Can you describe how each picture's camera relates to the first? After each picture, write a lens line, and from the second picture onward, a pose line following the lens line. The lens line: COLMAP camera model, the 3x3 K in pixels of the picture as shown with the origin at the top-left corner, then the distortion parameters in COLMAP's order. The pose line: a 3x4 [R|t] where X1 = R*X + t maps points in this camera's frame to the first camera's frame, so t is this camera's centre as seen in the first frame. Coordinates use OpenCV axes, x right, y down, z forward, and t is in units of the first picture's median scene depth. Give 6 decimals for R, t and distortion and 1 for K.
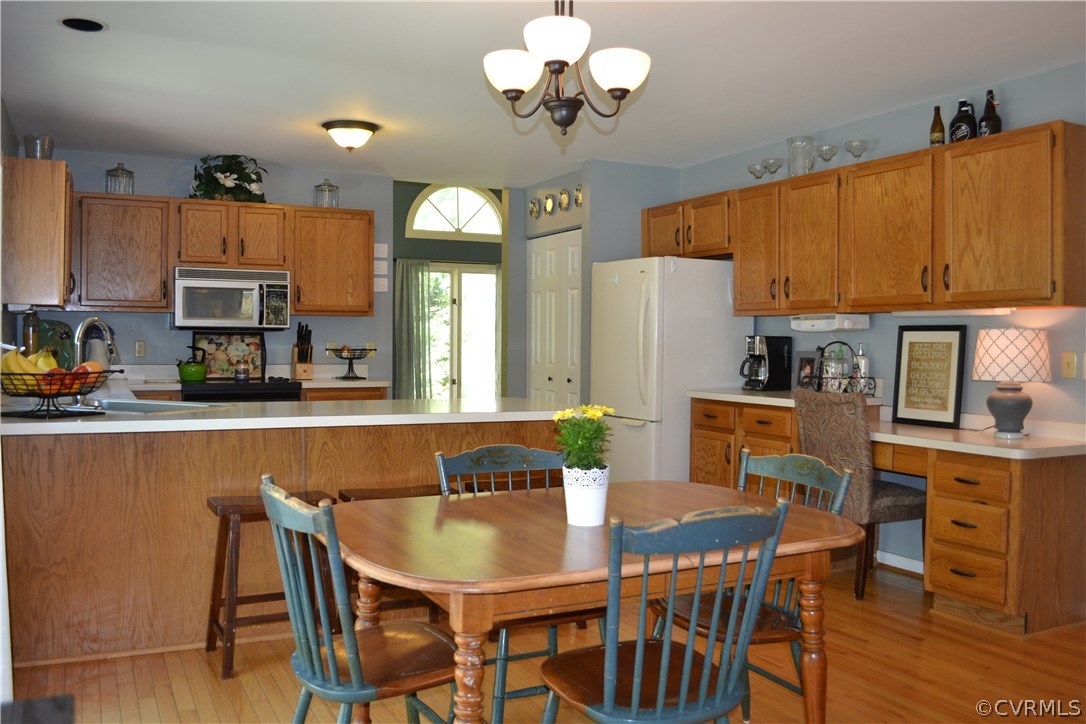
lens RADIAL K [[906.2, 0, 543.0], [0, 906.2, 362.0], [0, 0, 1]] dist [-0.084543, -0.002221]
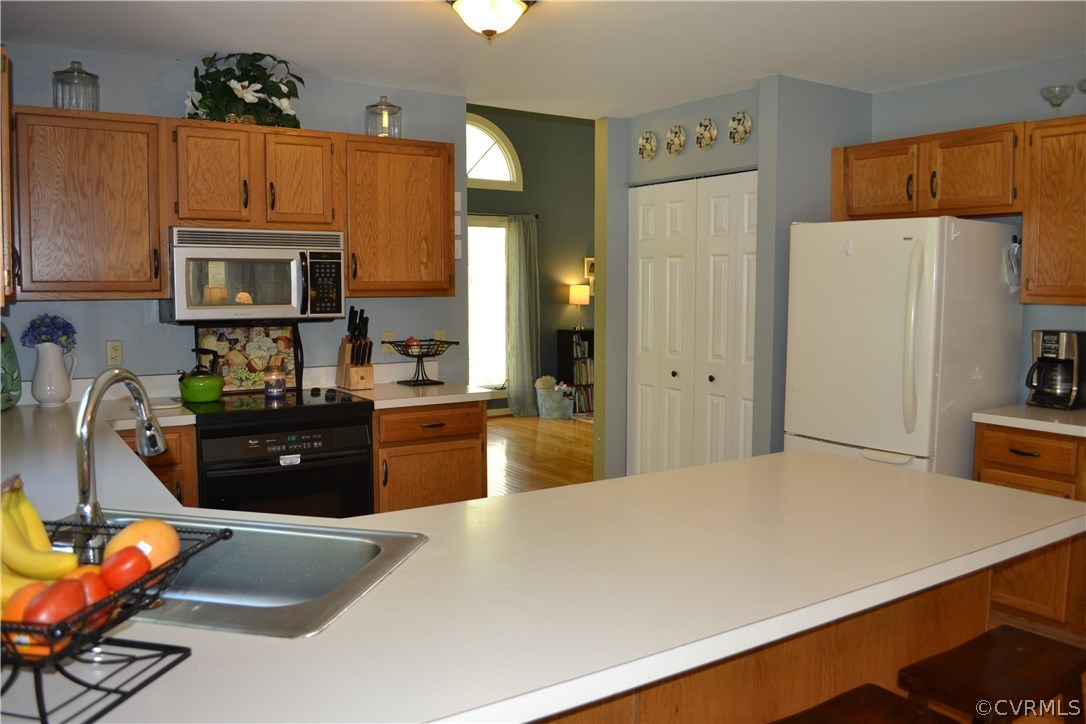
lens RADIAL K [[864.4, 0, 543.0], [0, 864.4, 362.0], [0, 0, 1]] dist [-0.084555, 0.005320]
pose [[0.993495, -0.016352, 0.112691, -0.212013], [0.008839, 0.997724, 0.066842, -0.047009], [-0.113528, -0.065411, 0.991379, 0.351302]]
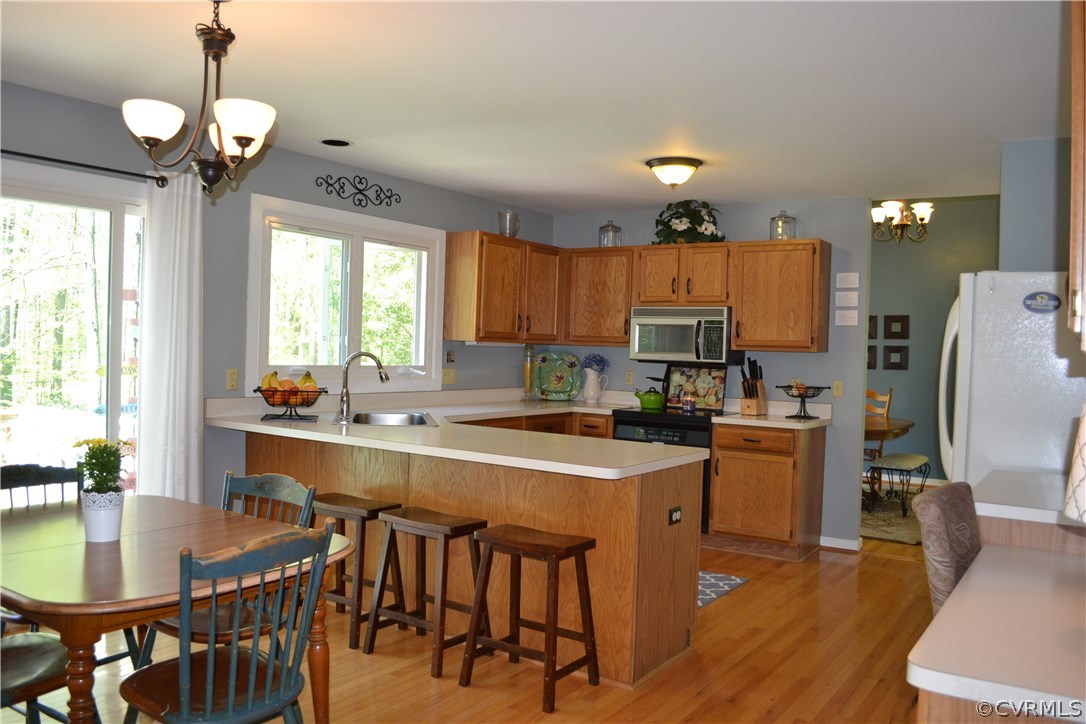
lens RADIAL K [[864.4, 0, 543.0], [0, 864.4, 362.0], [0, 0, 1]] dist [-0.084555, 0.005320]
pose [[0.492053, 0.021829, -0.870292, 0.474191], [-0.048376, 0.998827, -0.002298, -0.027304], [0.869220, 0.043232, 0.492532, 0.350531]]
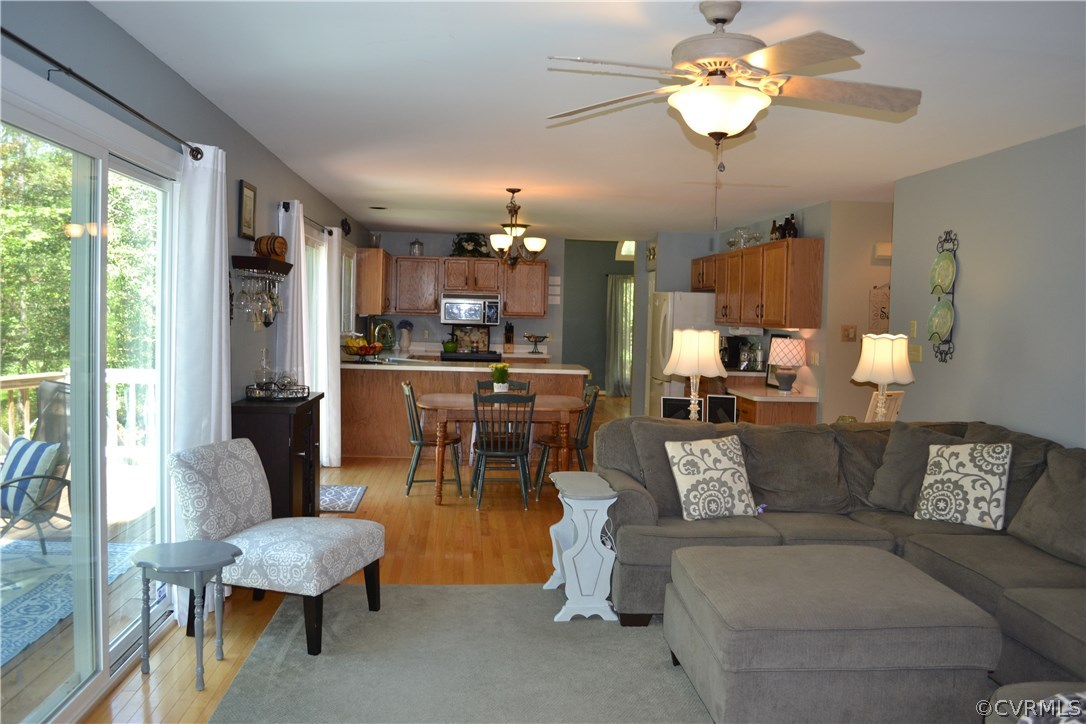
lens RADIAL K [[864.4, 0, 543.0], [0, 864.4, 362.0], [0, 0, 1]] dist [-0.084555, 0.005320]
pose [[0.925374, 0.037827, -0.377163, 0.490398], [-0.028038, 0.999113, 0.031414, -0.020114], [0.378017, -0.018495, 0.925614, -0.636447]]
